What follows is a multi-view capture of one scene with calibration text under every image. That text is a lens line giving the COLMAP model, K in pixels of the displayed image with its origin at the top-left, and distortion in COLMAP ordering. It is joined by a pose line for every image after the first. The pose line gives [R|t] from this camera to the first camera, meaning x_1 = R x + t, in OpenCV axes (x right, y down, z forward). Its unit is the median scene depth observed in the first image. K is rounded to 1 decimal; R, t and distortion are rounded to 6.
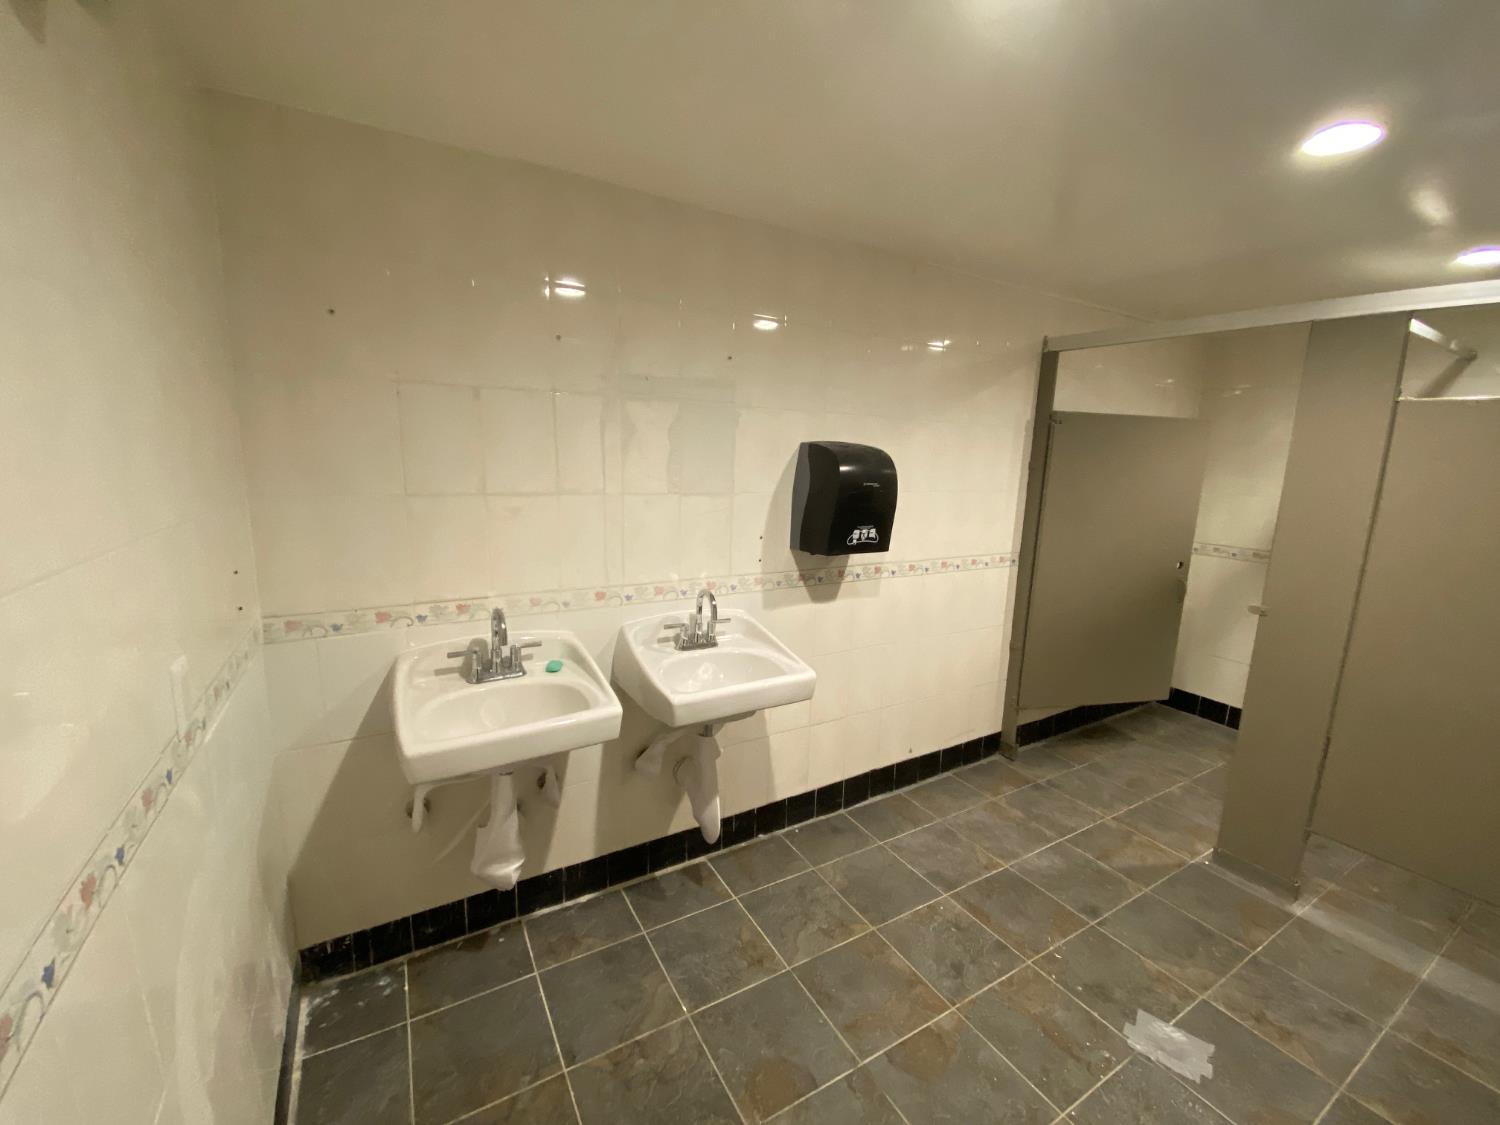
lens RADIAL K [[611.8, 0, 750.0], [0, 611.8, 562.5], [0, 0, 1]] dist [-0.000568, -0.012249]
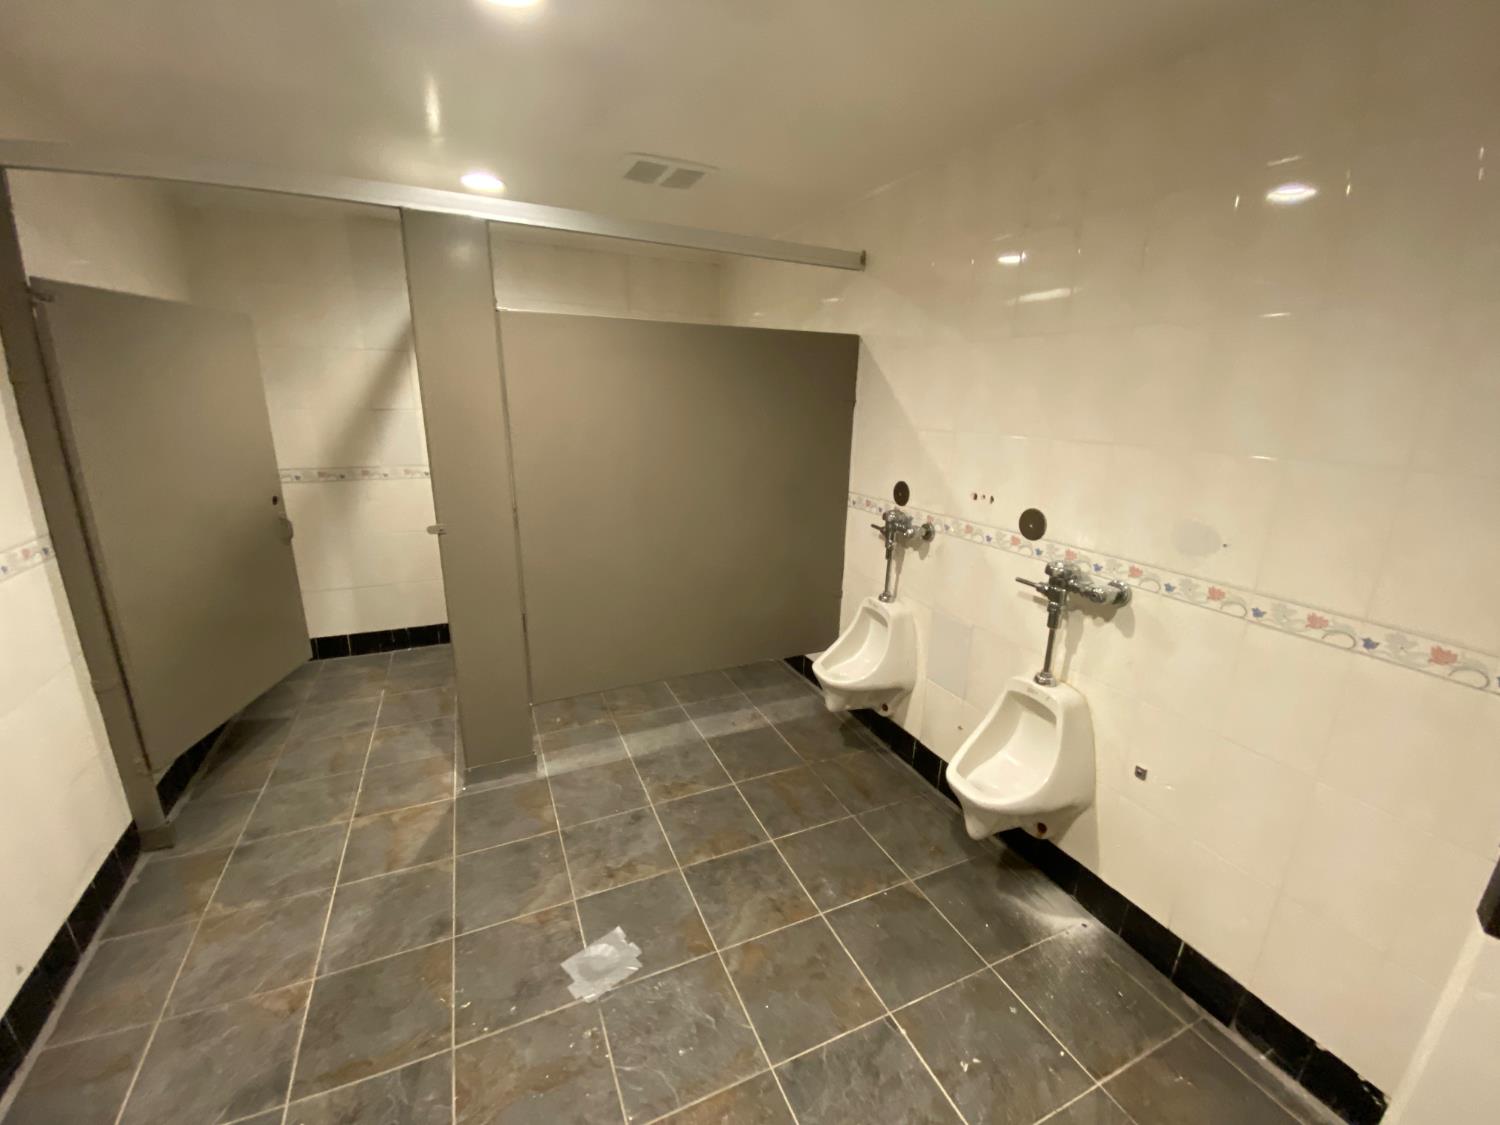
lens RADIAL K [[611.8, 0, 750.0], [0, 611.8, 562.5], [0, 0, 1]] dist [-0.000568, -0.012249]
pose [[0.100915, -0.289606, 0.951811, -0.036893], [0.158413, 0.949167, 0.272006, -0.049930], [-0.982202, 0.123329, 0.141663, 0.368922]]
